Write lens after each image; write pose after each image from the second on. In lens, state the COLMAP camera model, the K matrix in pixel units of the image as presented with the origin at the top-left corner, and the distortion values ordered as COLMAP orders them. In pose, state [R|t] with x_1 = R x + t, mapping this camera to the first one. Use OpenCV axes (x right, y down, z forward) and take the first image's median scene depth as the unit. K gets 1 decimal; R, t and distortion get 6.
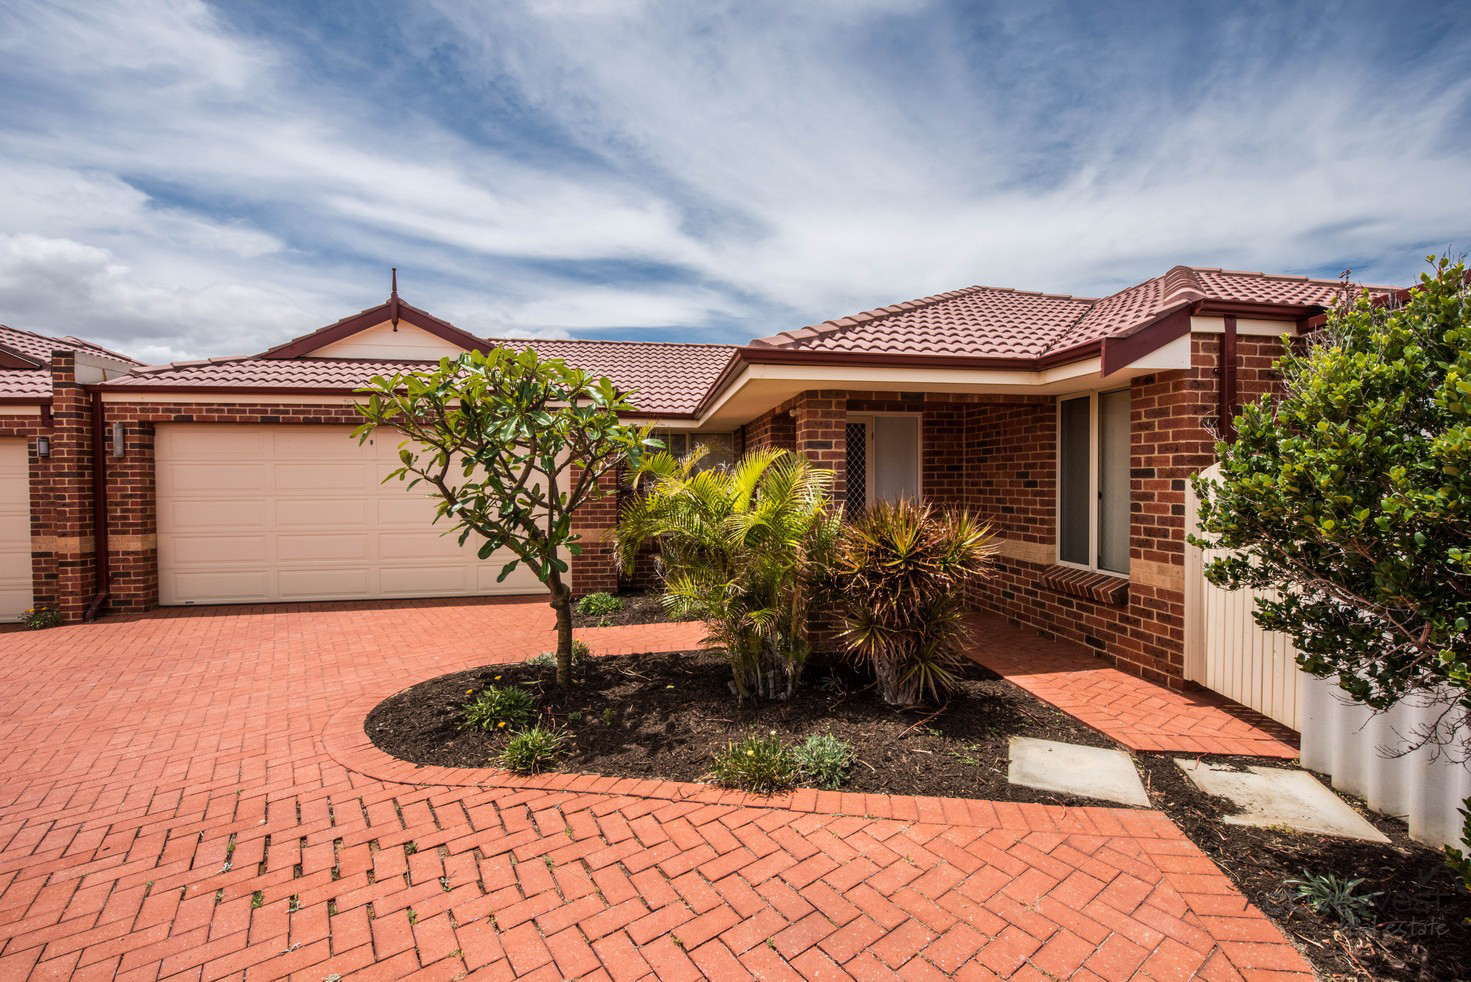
lens RADIAL K [[610.1, 0, 735.5], [0, 610.1, 491.0], [0, 0, 1]] dist [-0.002836, -0.016311]
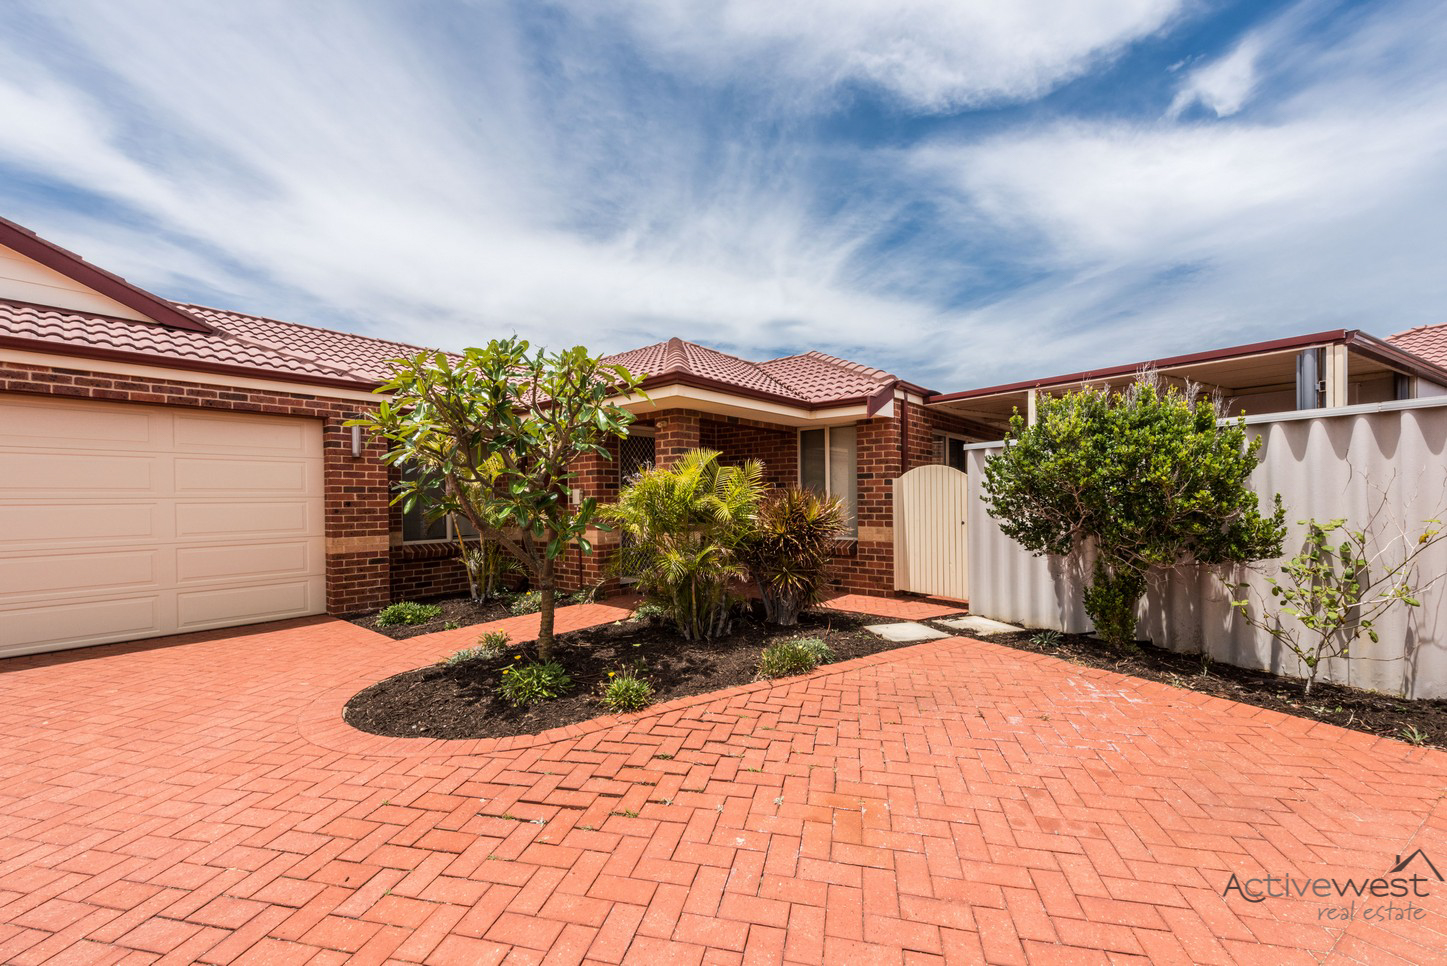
lens RADIAL K [[592.5, 0, 721.3], [0, 592.5, 493.4], [0, 0, 1]] dist [0.009103, 0.000089]
pose [[0.754848, 0.003877, 0.655888, -0.786532], [0.018020, 0.999482, -0.026646, 0.061239], [-0.655652, 0.031933, 0.754388, 0.006482]]
